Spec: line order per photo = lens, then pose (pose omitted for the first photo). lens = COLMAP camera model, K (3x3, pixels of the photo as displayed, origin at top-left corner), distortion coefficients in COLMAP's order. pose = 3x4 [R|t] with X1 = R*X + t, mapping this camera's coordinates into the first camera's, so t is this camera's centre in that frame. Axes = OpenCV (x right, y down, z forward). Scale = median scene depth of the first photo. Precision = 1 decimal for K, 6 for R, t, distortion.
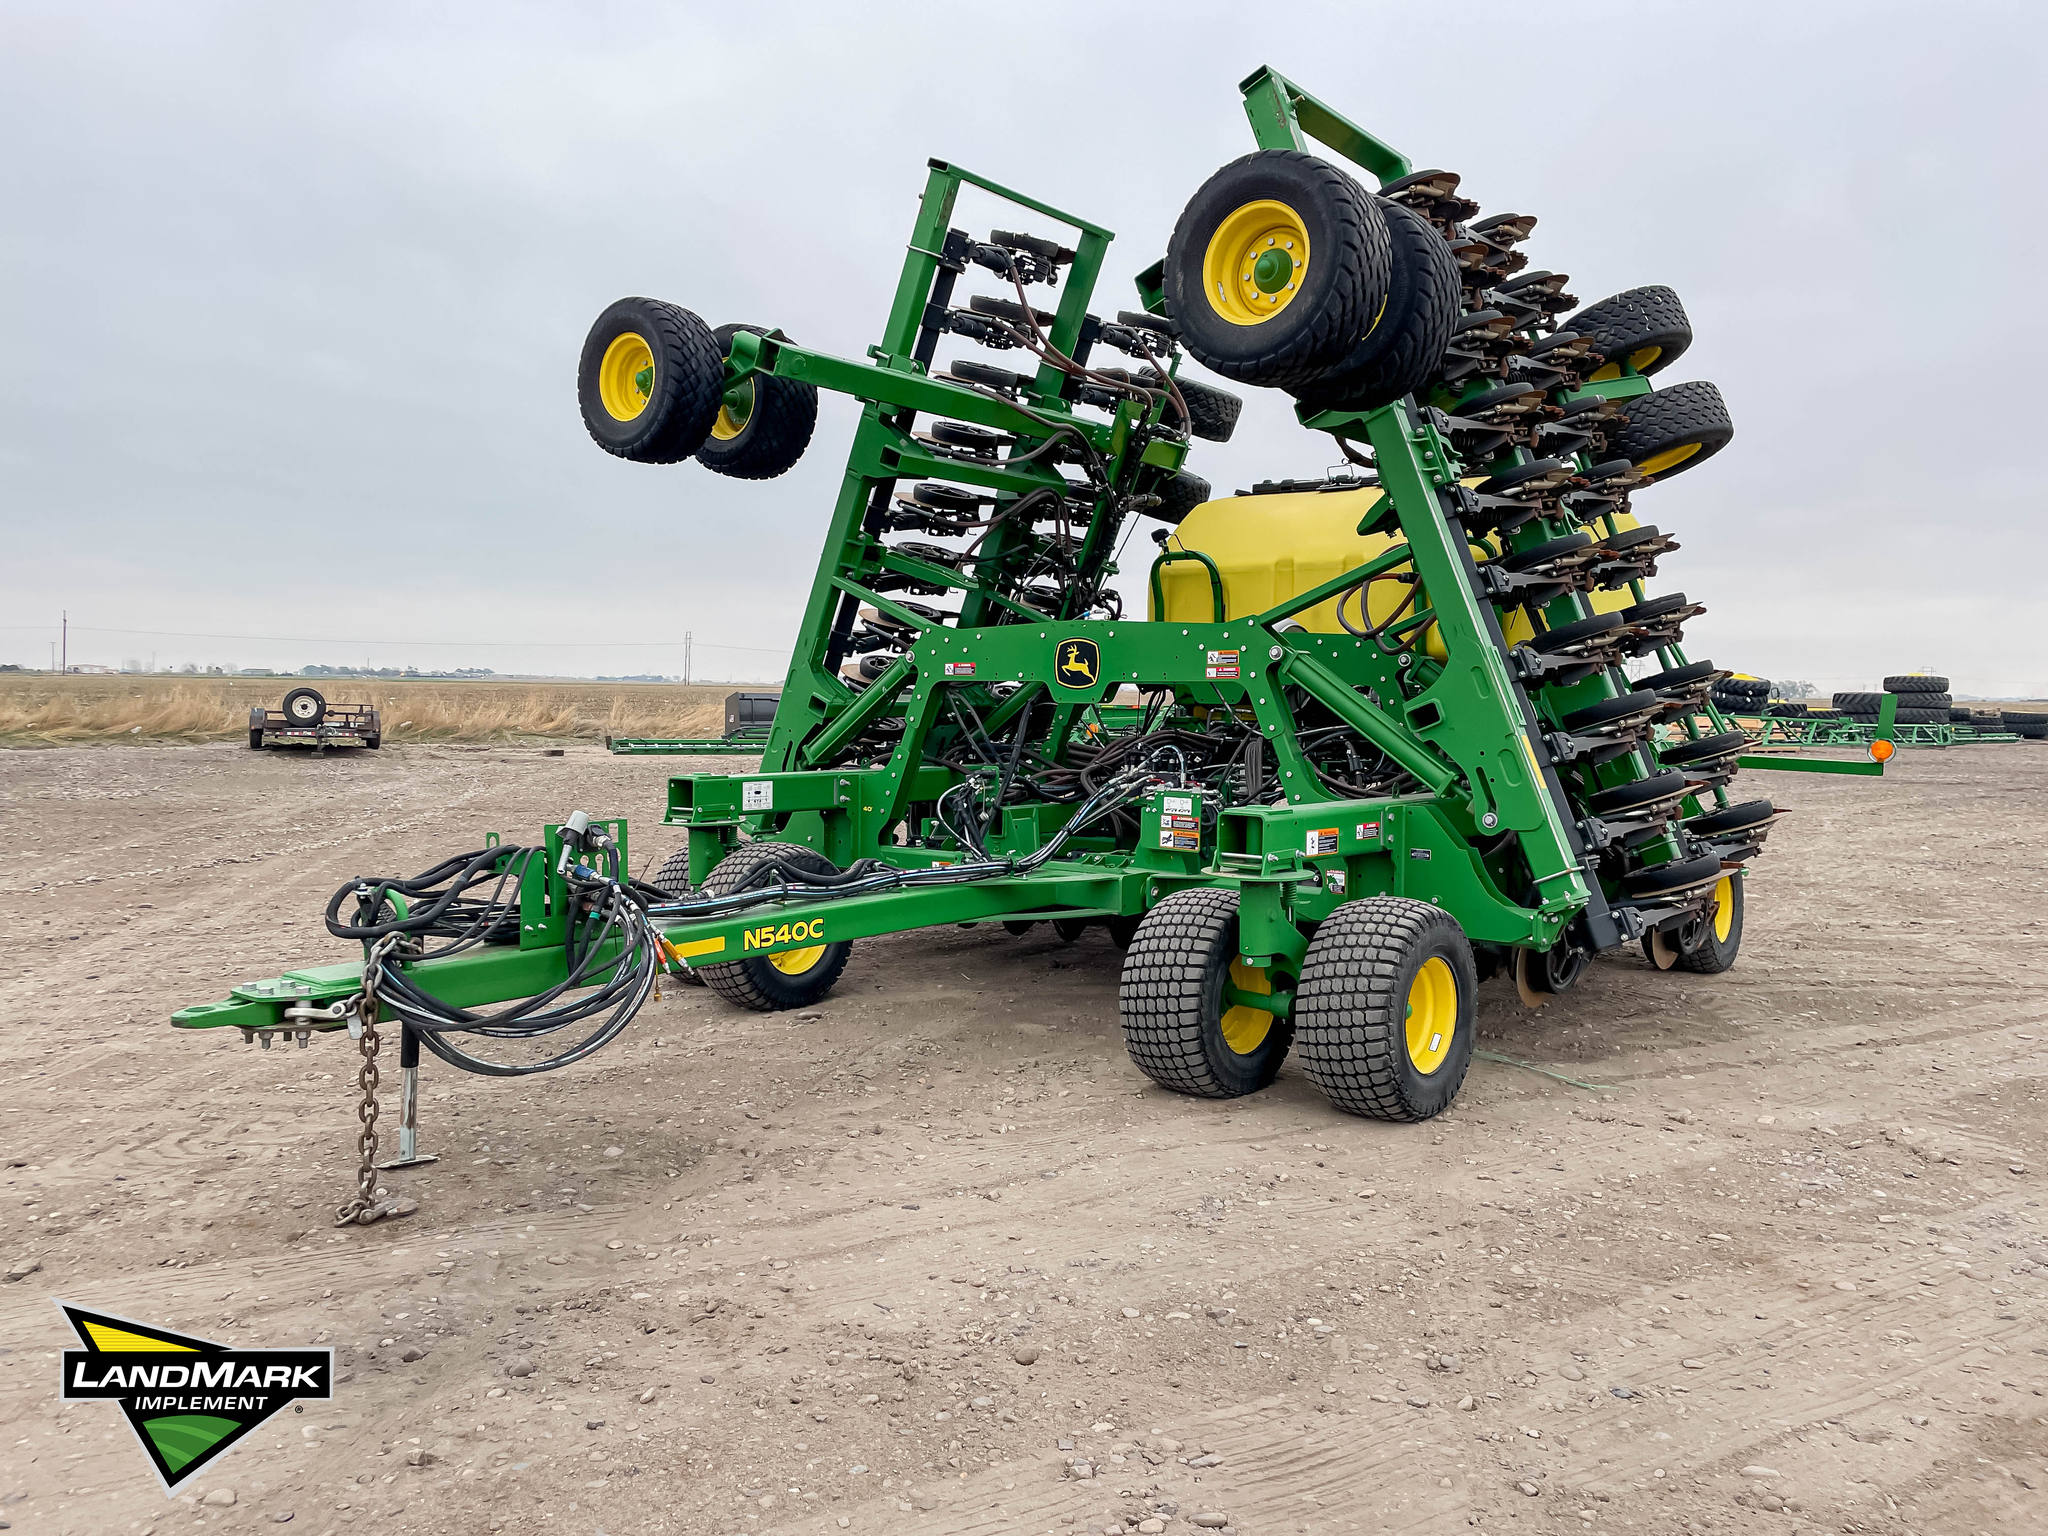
lens RADIAL K [[1531.4, 0, 1017.6], [0, 1531.4, 768.5], [0, 0, 1]] dist [0.094056, -0.121102]
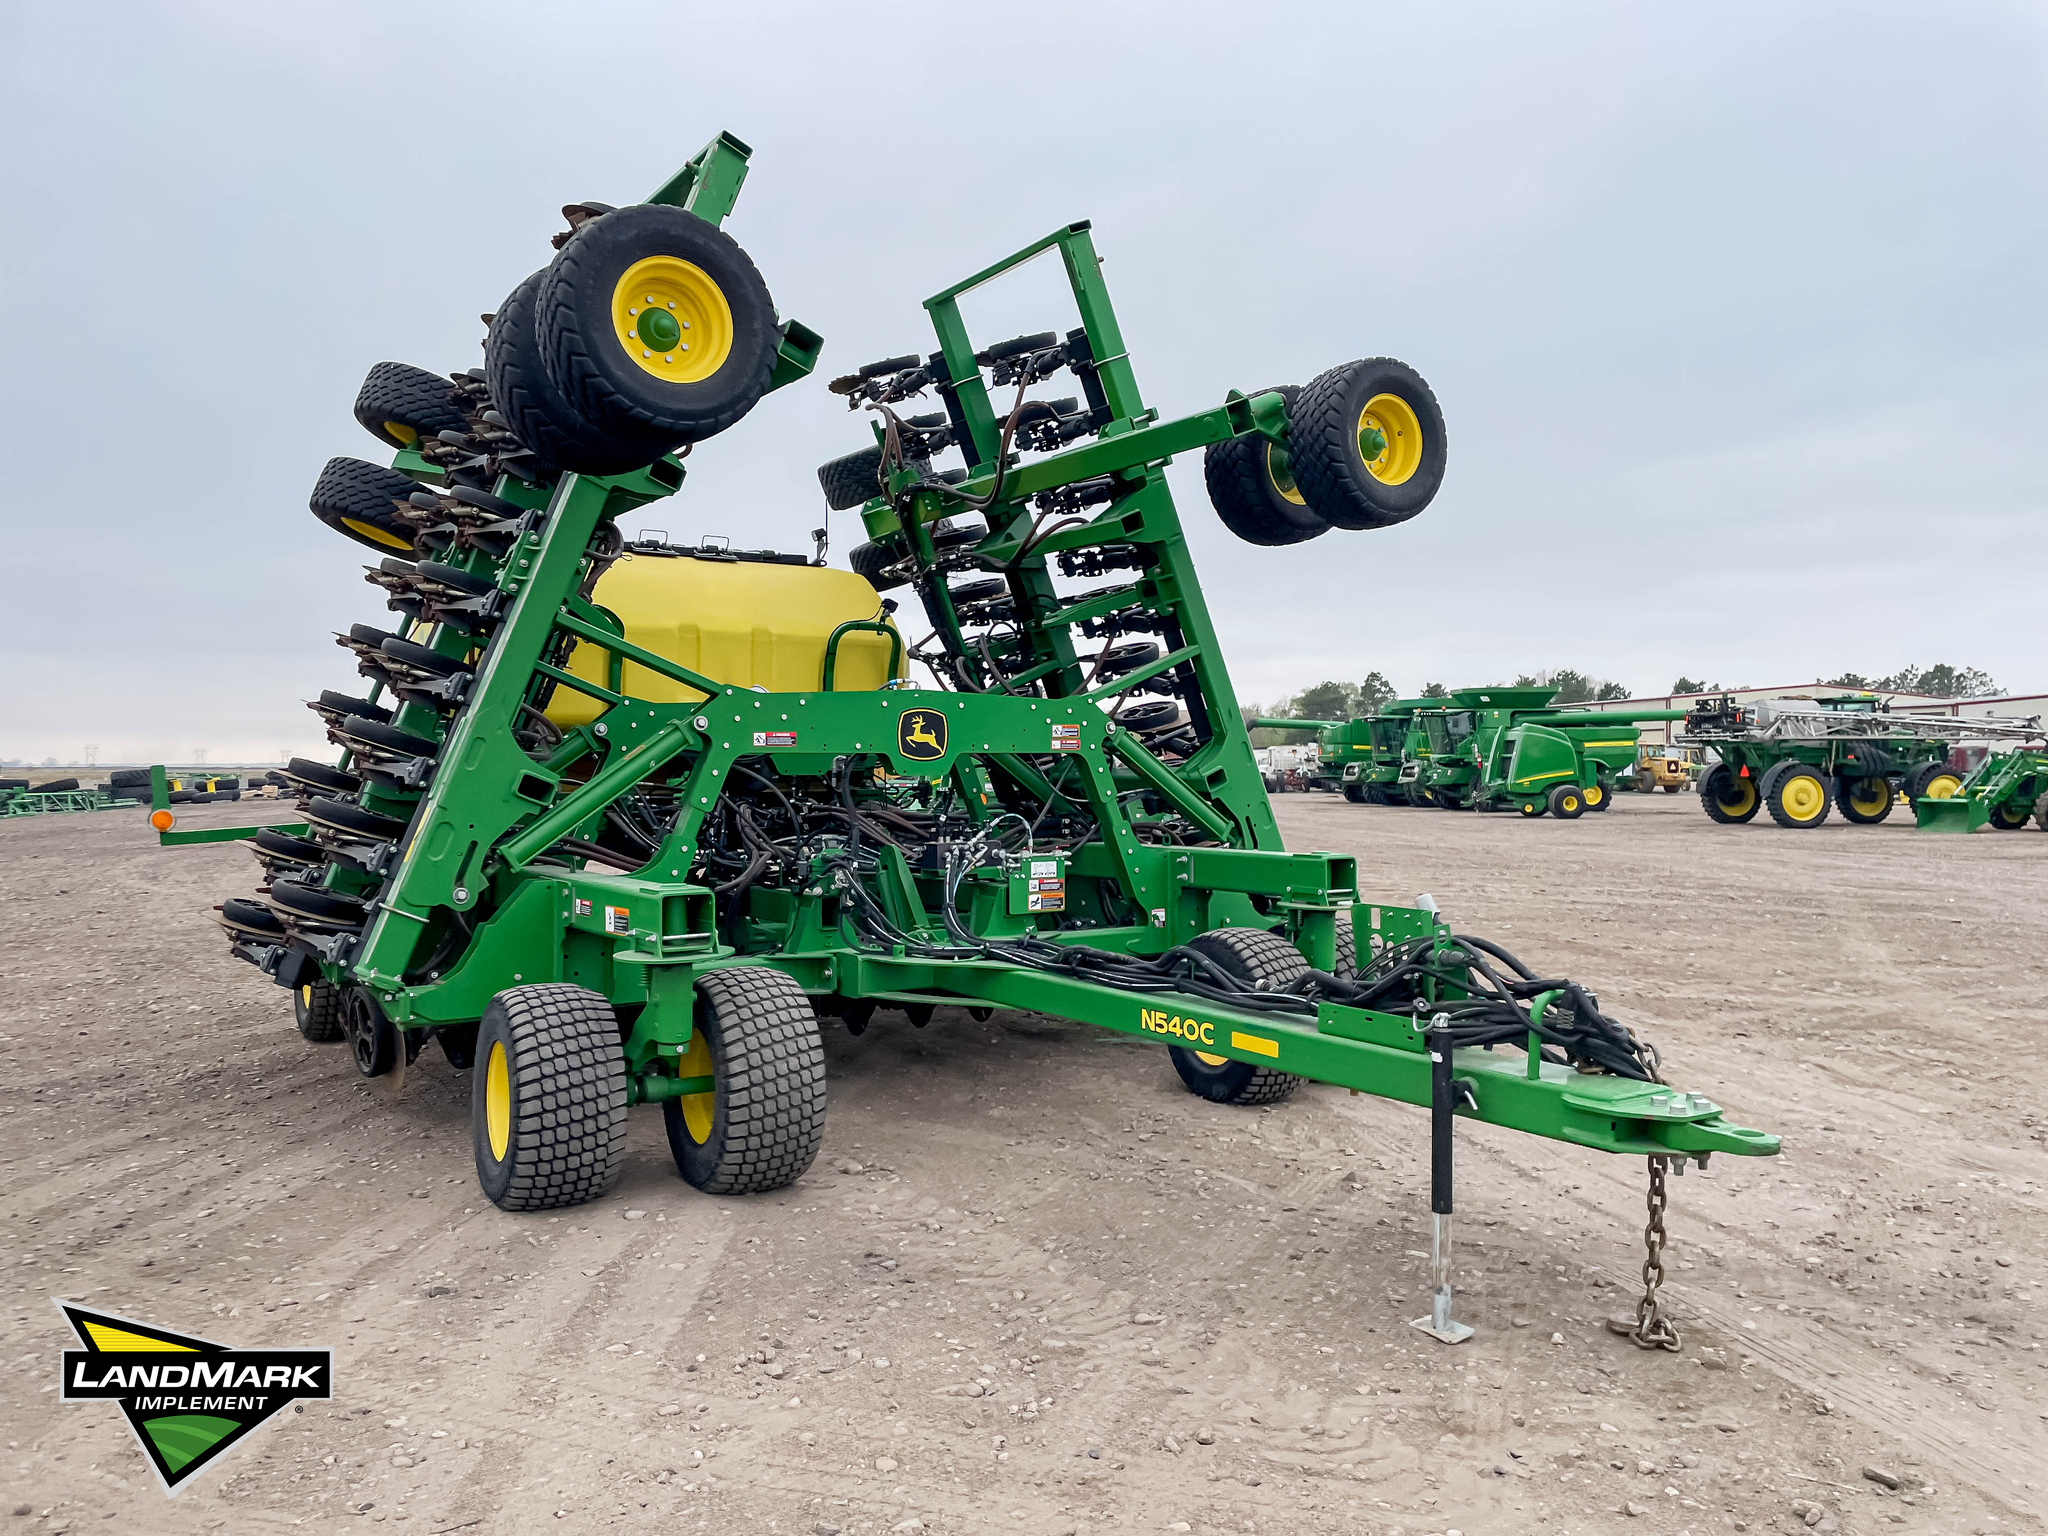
lens RADIAL K [[1531.0, 0, 1037.6], [0, 1531.0, 765.1], [0, 0, 1]] dist [0.095726, -0.122509]
pose [[0.307396, -0.012811, 0.951495, -1.107544], [0.054185, 0.998523, -0.004062, -0.053649], [-0.950038, 0.052805, 0.307636, 0.821576]]
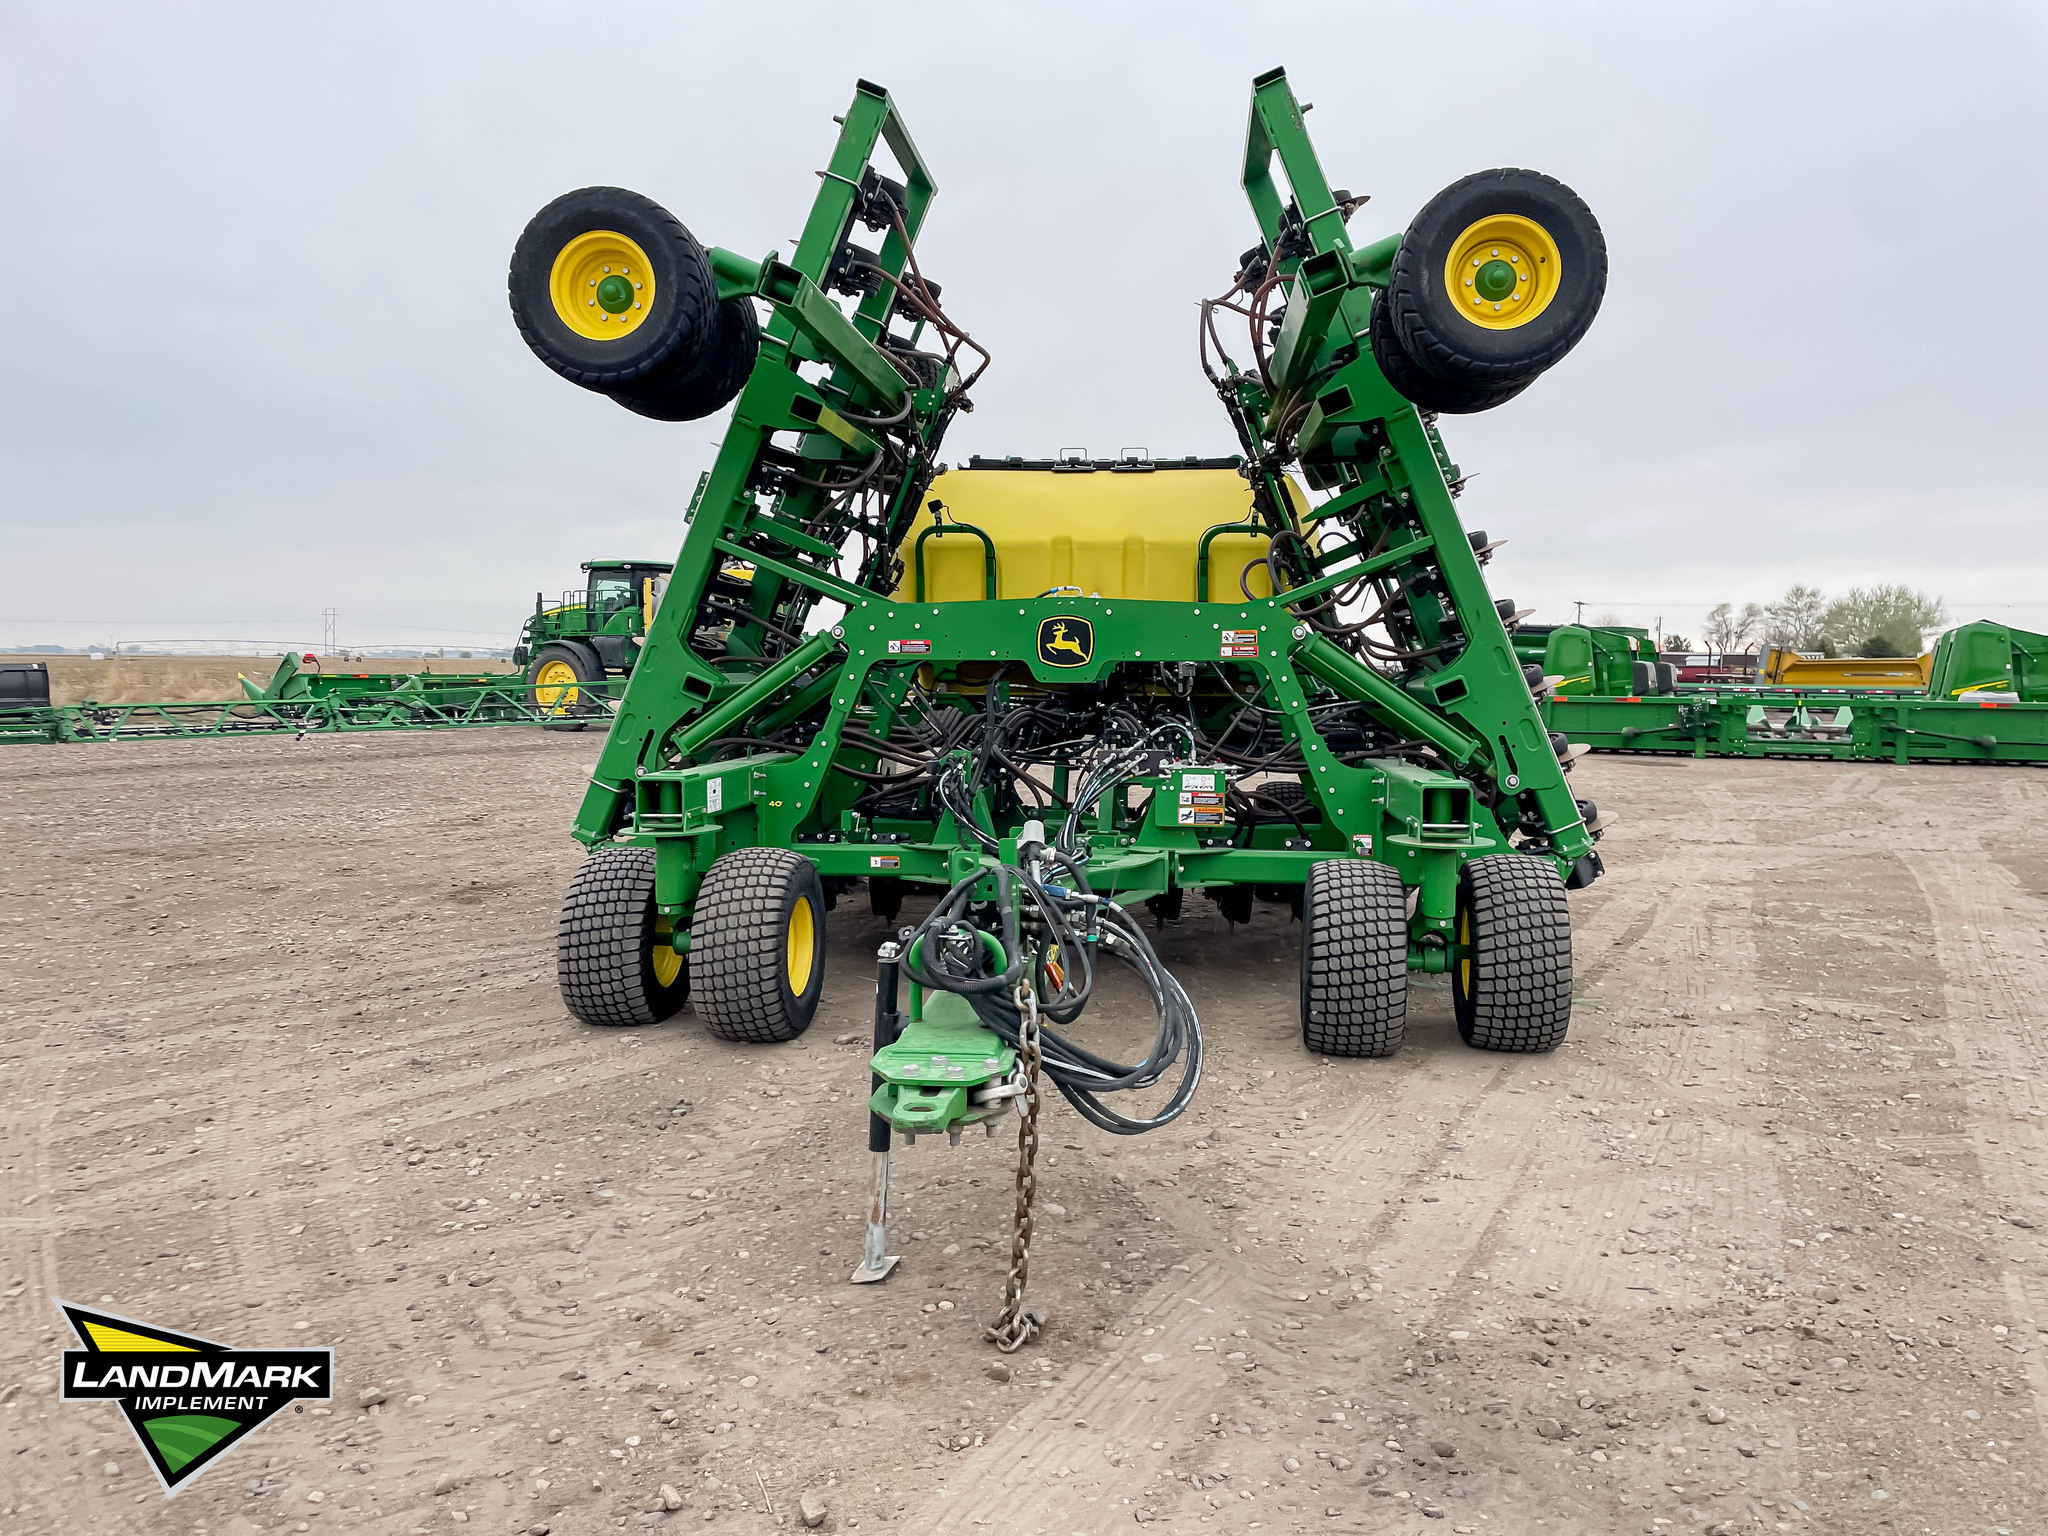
lens RADIAL K [[1531.0, 0, 1037.6], [0, 1531.0, 765.1], [0, 0, 1]] dist [0.095726, -0.122509]
pose [[0.837048, -0.042414, 0.545483, -0.659113], [0.031172, 0.999068, 0.029848, -0.025651], [-0.546240, -0.007980, 0.837591, 0.250831]]
